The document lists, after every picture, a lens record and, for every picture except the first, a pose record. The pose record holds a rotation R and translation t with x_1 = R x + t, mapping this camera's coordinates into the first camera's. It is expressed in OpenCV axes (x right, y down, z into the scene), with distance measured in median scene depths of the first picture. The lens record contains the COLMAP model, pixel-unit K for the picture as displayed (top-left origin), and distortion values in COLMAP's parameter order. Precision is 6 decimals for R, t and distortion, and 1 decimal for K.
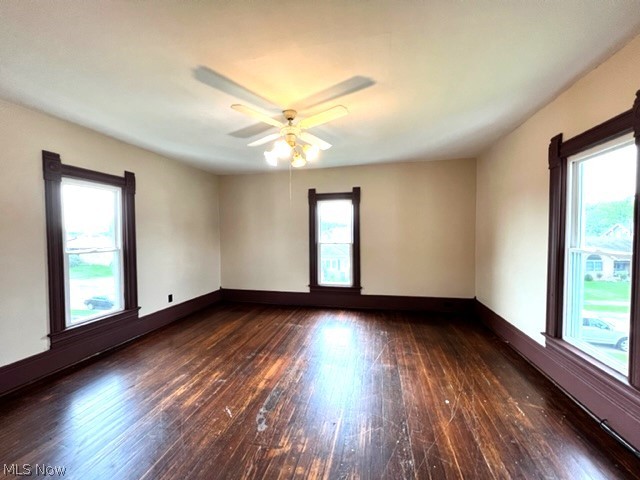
lens RADIAL K [[259.5, 0, 318.3], [0, 259.5, 239.9], [0, 0, 1]] dist [-0.003432, -0.000129]
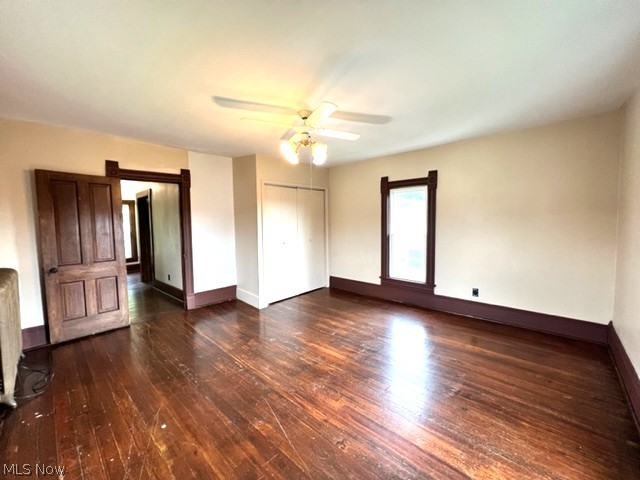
lens RADIAL K [[259.5, 0, 318.3], [0, 259.5, 239.9], [0, 0, 1]] dist [-0.003432, -0.000129]
pose [[-0.505294, 0.076551, -0.859545, 0.771968], [-0.004846, 0.995790, 0.091533, -0.067109], [0.862933, 0.050416, -0.502796, 1.530868]]
